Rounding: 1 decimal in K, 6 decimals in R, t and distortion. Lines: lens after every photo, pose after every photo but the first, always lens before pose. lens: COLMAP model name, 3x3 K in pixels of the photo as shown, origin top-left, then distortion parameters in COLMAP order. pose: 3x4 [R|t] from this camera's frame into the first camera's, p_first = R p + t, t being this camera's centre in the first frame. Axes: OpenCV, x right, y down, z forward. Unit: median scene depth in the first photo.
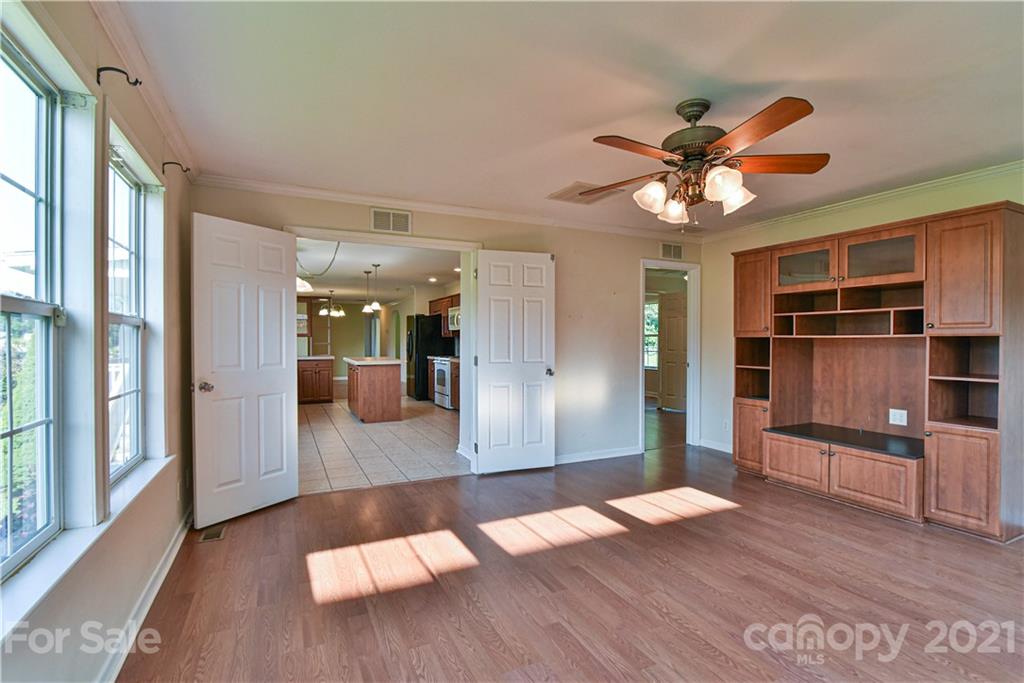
lens RADIAL K [[487.4, 0, 489.4], [0, 487.4, 340.6], [0, 0, 1]] dist [-0.002387, -0.000314]
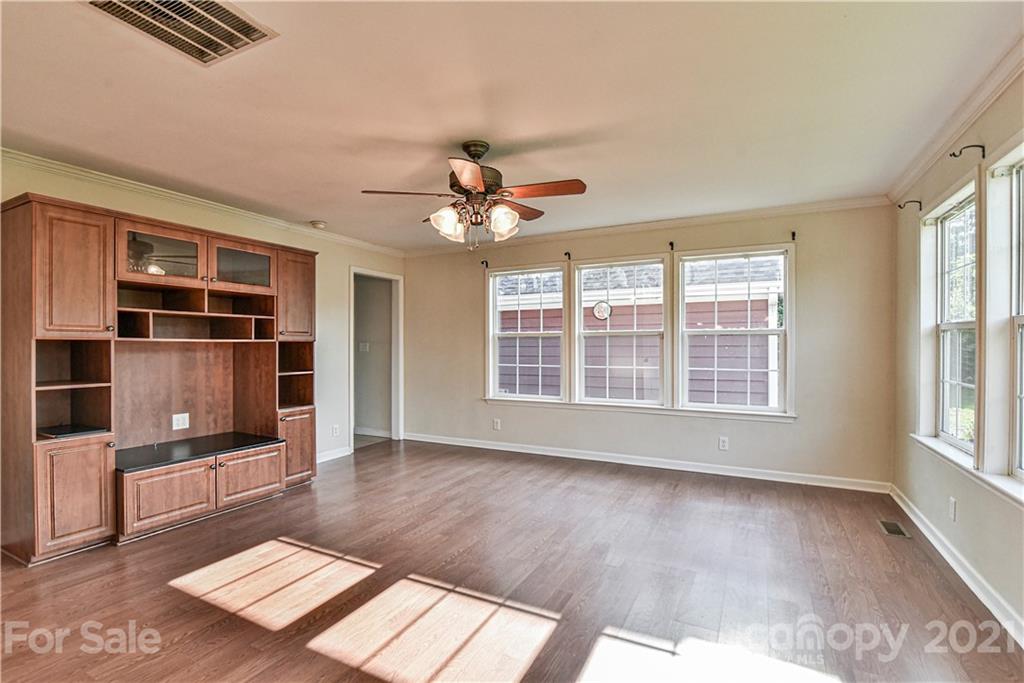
lens RADIAL K [[485.7, 0, 512.0], [0, 485.7, 346.6], [0, 0, 1]] dist [-0.004636, -0.000354]
pose [[-0.616253, 0.000163, 0.787548, -0.374543], [0.003955, 0.999988, 0.002888, 0.003053], [-0.787539, 0.004894, -0.616246, 1.103410]]
